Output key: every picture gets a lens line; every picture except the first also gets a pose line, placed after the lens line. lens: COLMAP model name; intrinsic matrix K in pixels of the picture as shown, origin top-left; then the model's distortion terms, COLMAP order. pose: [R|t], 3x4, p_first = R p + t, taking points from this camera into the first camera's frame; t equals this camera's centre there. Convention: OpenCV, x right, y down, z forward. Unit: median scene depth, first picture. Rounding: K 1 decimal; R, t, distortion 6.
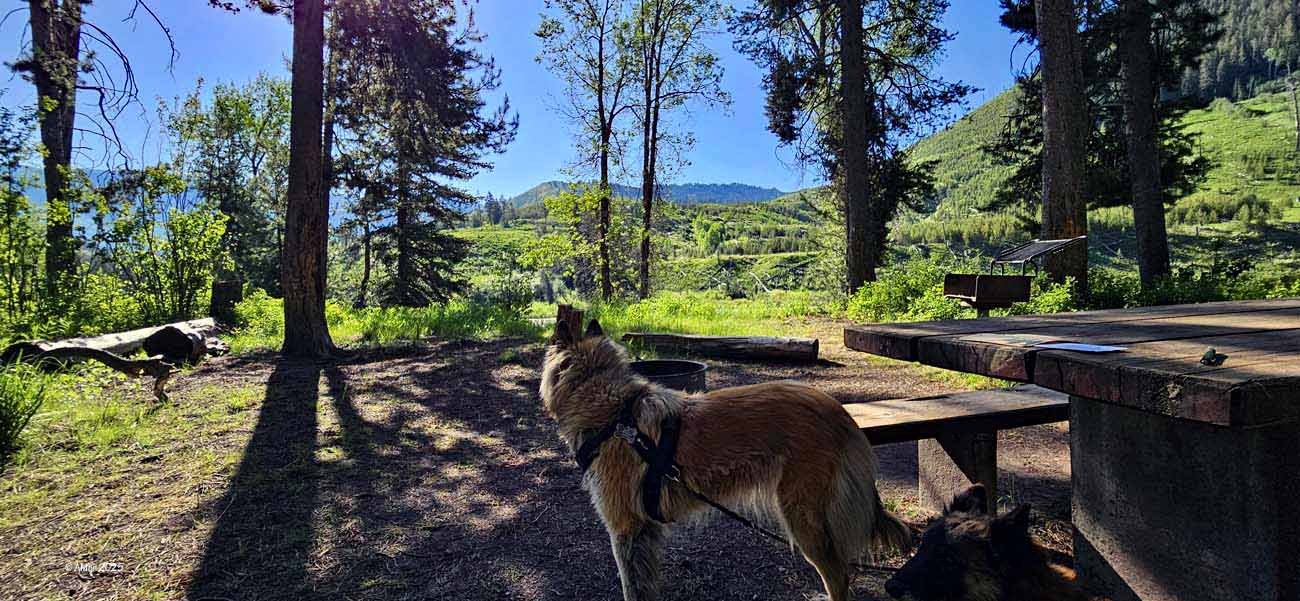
lens RADIAL K [[530.5, 0, 668.2], [0, 530.5, 295.7], [0, 0, 1]] dist [-0.000681, 0.000252]
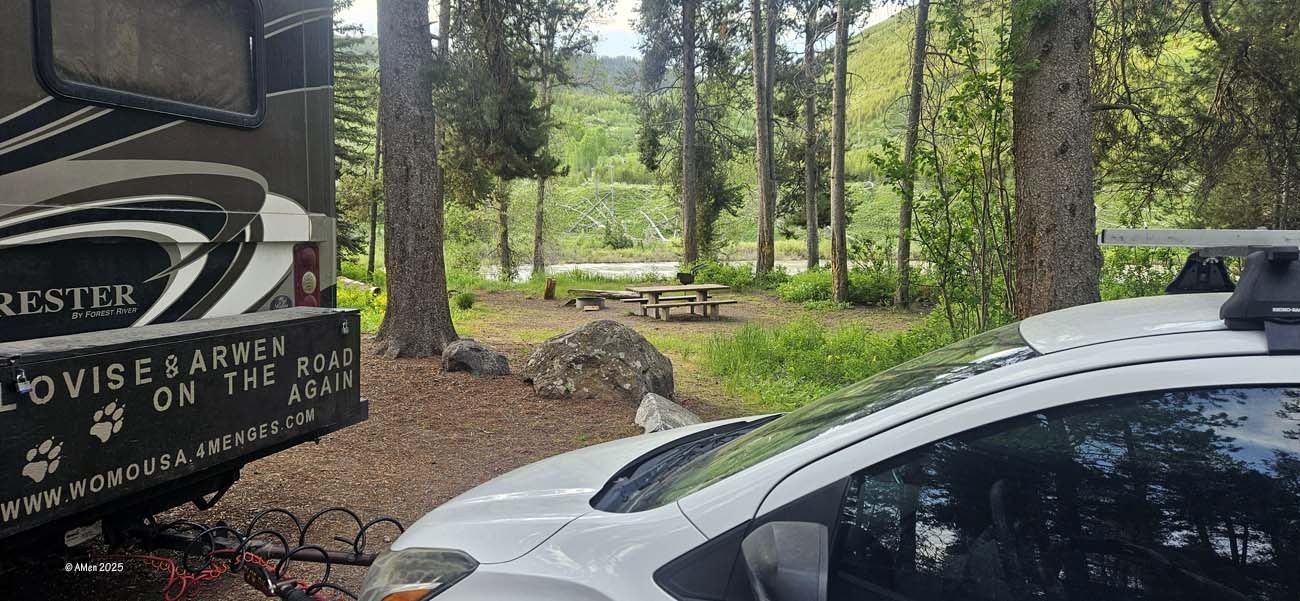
lens RADIAL K [[844.2, 0, 644.6], [0, 844.2, 305.0], [0, 0, 1]] dist [0.034598, -0.009394]
pose [[0.987620, 0.013434, 0.156292, -0.019969], [-0.026158, 0.996481, 0.079639, -0.010605], [-0.154672, -0.082741, 0.984495, -0.168650]]
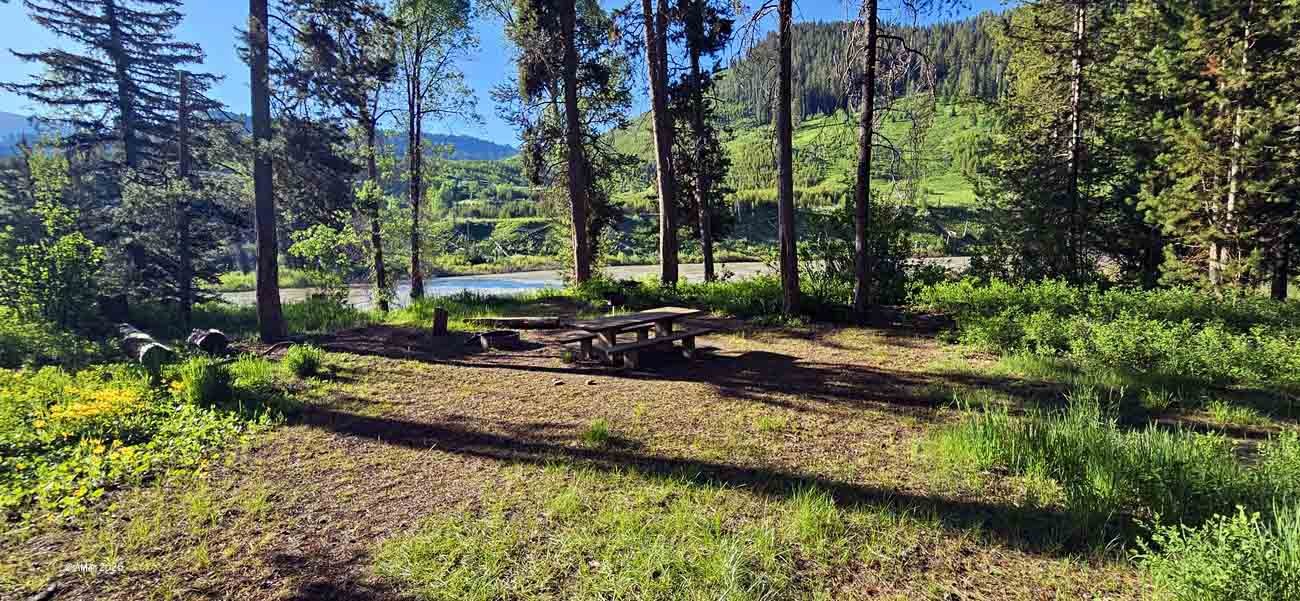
lens RADIAL K [[530.5, 0, 662.1], [0, 530.5, 297.4], [0, 0, 1]] dist [-0.000681, 0.000252]
pose [[0.890492, -0.045948, 0.452673, -0.018421], [0.010215, 0.996656, 0.081071, -0.010005], [-0.454884, -0.067569, 0.887984, -0.064627]]
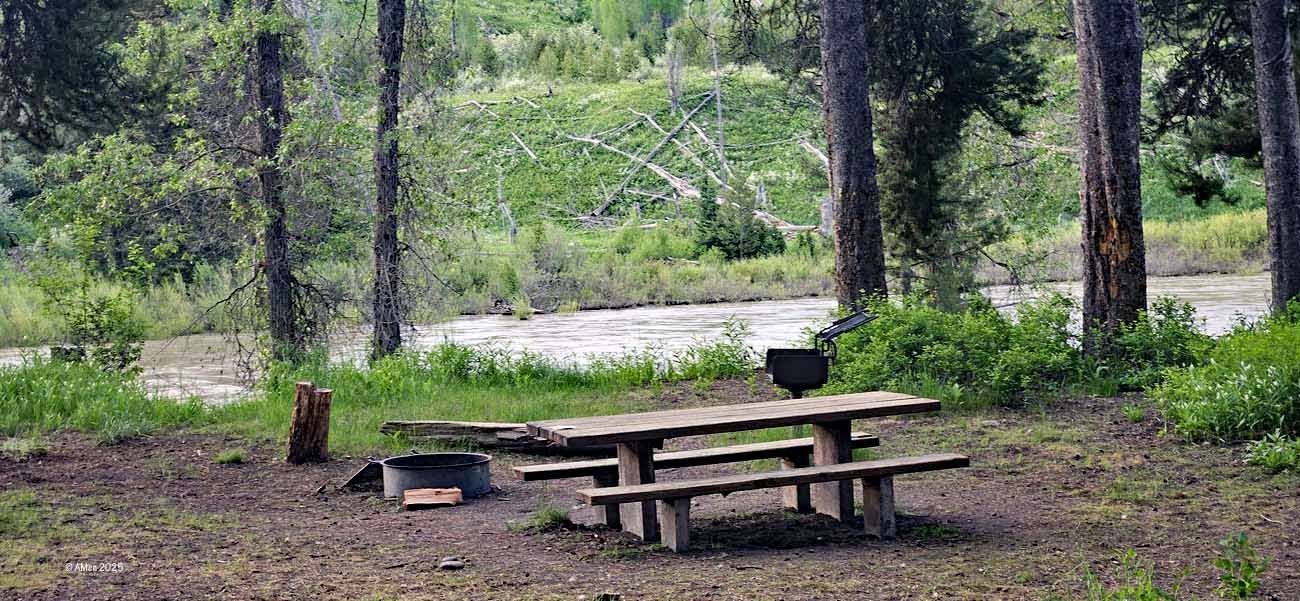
lens RADIAL K [[2425.3, 0, 649.2], [0, 2425.3, 296.2], [0, 0, 1]] dist [-0.130117, 0.000000]
pose [[0.997001, -0.019685, 0.074839, 0.001567], [0.017519, 0.999412, 0.029489, -0.010395], [-0.075376, -0.028089, 0.996760, -0.120399]]
